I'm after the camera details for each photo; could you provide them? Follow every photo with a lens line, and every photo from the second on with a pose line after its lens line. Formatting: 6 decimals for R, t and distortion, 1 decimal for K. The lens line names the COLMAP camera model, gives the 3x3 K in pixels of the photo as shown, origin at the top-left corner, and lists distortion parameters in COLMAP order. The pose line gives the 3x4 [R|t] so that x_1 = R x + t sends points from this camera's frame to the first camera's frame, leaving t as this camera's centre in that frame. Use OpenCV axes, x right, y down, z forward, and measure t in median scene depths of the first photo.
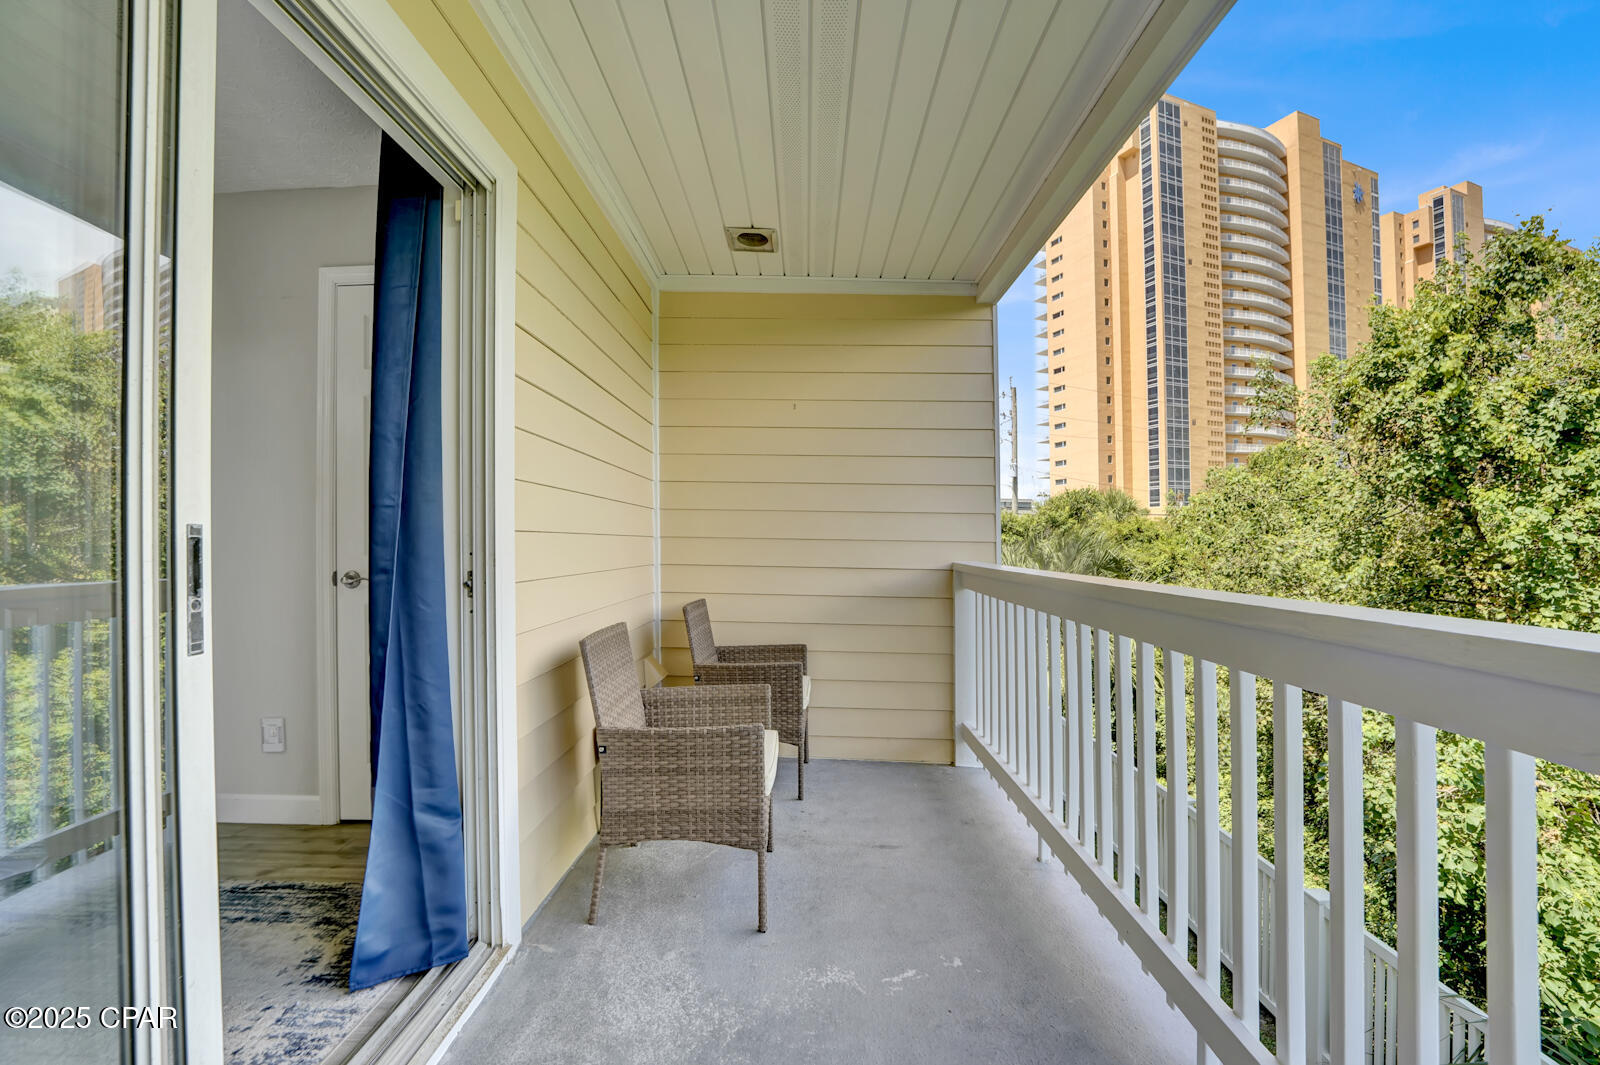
lens RADIAL K [[659.2, 0, 784.7], [0, 659.2, 534.1], [0, 0, 1]] dist [-0.027329, 0.003076]
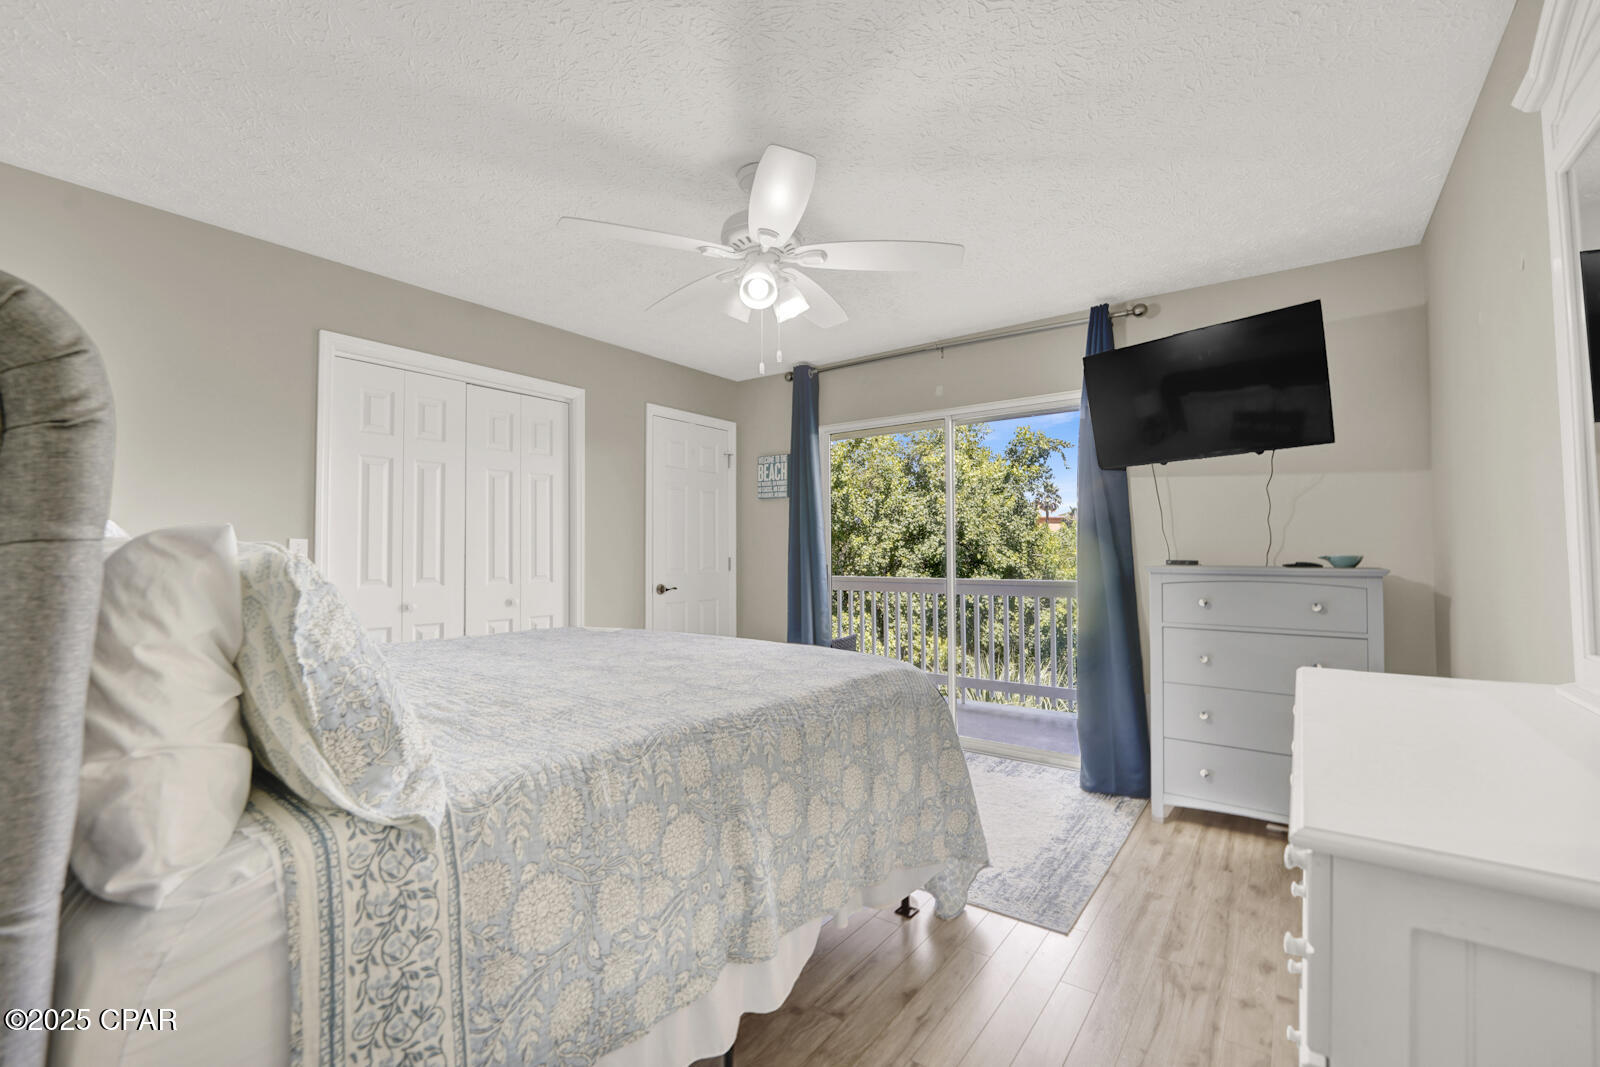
lens RADIAL K [[693.2, 0, 785.2], [0, 693.2, 535.4], [0, 0, 1]] dist [-0.031880, 0.004224]
pose [[0.581577, 0.025577, 0.813089, -0.961994], [-0.008577, 0.999643, -0.025311, -0.015084], [-0.813446, 0.007746, 0.581589, -0.175165]]
